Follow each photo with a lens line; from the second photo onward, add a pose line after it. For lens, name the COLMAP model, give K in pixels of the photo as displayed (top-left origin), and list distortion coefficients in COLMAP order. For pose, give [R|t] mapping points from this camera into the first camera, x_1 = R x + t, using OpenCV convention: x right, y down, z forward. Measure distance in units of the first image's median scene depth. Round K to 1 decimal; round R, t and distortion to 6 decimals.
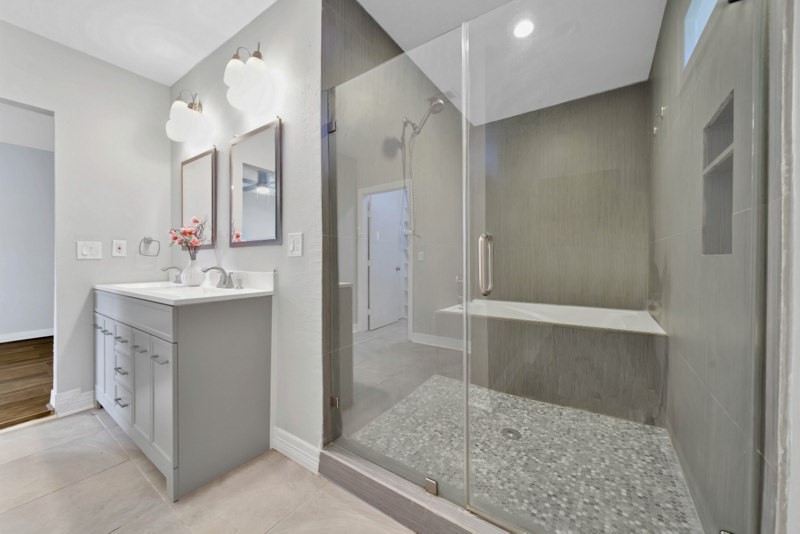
lens RADIAL K [[301.7, 0, 400.0], [0, 301.7, 267.0], [0, 0, 1]] dist [-0.010100, -0.000118]
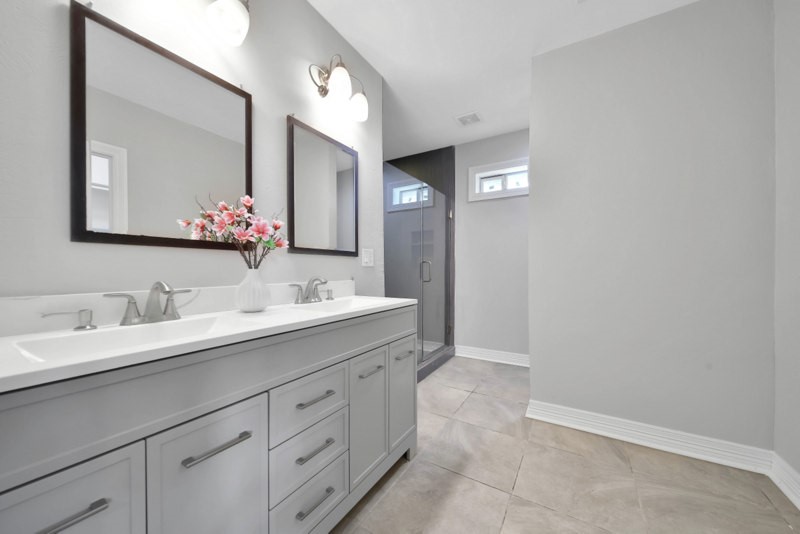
lens RADIAL K [[301.7, 0, 400.0], [0, 301.7, 267.0], [0, 0, 1]] dist [-0.010100, -0.000118]
pose [[-0.052844, -0.012057, 0.998530, -1.663577], [0.011365, 0.999855, 0.012674, -0.047109], [-0.998538, 0.012018, -0.052699, 0.903097]]
